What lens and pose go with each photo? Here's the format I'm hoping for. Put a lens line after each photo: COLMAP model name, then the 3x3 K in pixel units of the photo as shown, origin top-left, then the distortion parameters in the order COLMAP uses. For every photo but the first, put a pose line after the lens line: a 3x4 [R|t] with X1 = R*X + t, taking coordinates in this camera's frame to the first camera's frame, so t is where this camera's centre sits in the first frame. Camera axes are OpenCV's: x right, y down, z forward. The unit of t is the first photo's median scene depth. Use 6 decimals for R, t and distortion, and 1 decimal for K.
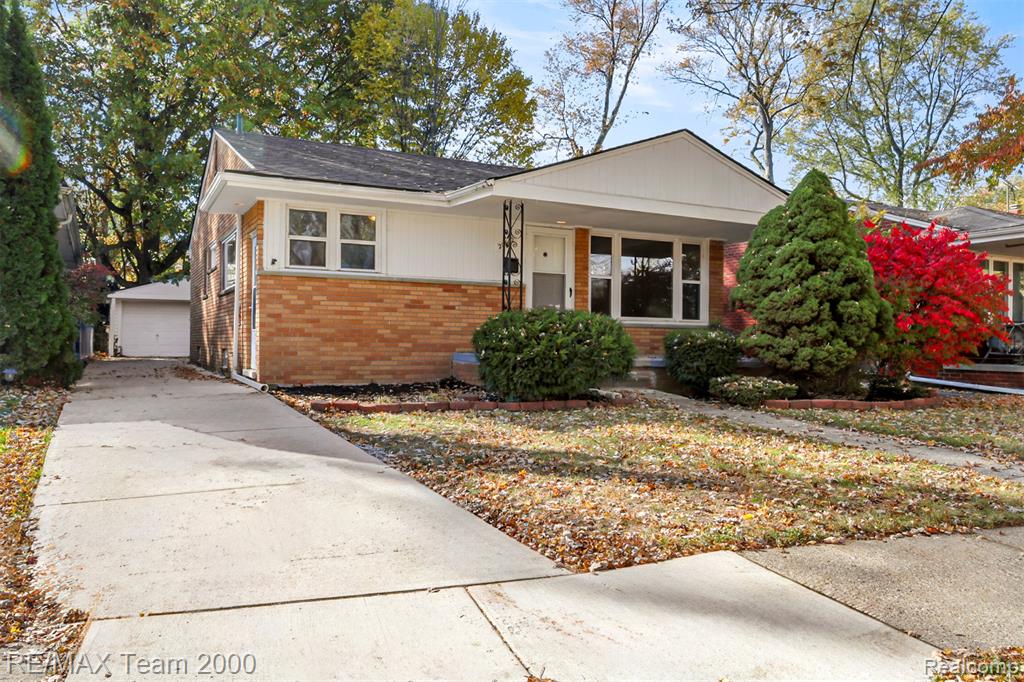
lens RADIAL K [[780.5, 0, 515.2], [0, 780.5, 345.2], [0, 0, 1]] dist [0.007515, -0.003168]
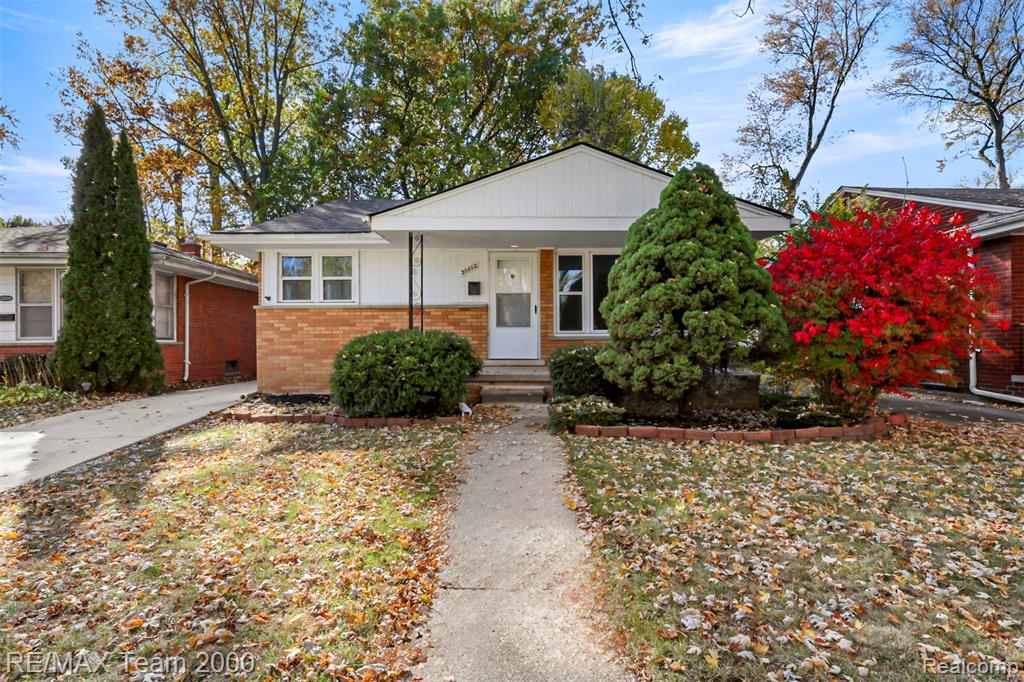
lens RADIAL K [[588.3, 0, 510.8], [0, 588.3, 337.5], [0, 0, 1]] dist [0.002048, 0.001566]
pose [[0.898596, -0.022874, -0.438180, 0.441055], [0.016196, 0.999689, -0.018972, -0.015705], [0.438478, 0.009952, 0.898687, 0.279222]]
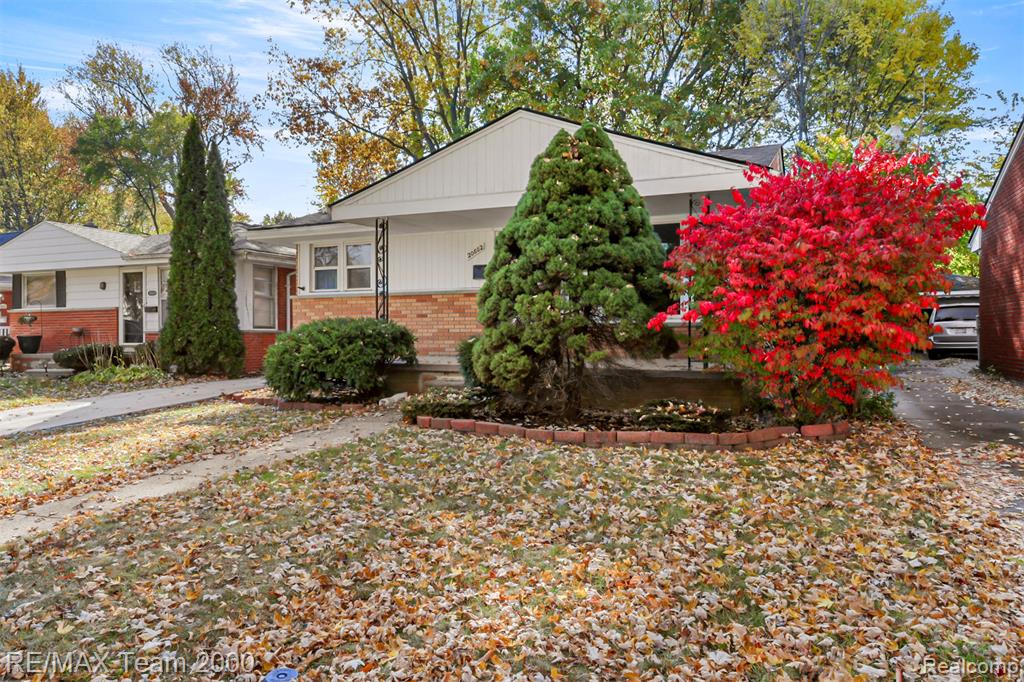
lens RADIAL K [[707.2, 0, 511.1], [0, 707.2, 343.1], [0, 0, 1]] dist [0.007207, 0.001618]
pose [[0.642860, -0.006630, -0.765955, 0.795322], [0.010788, 0.999942, 0.000398, -0.008158], [0.765908, -0.008519, 0.642894, 0.452804]]
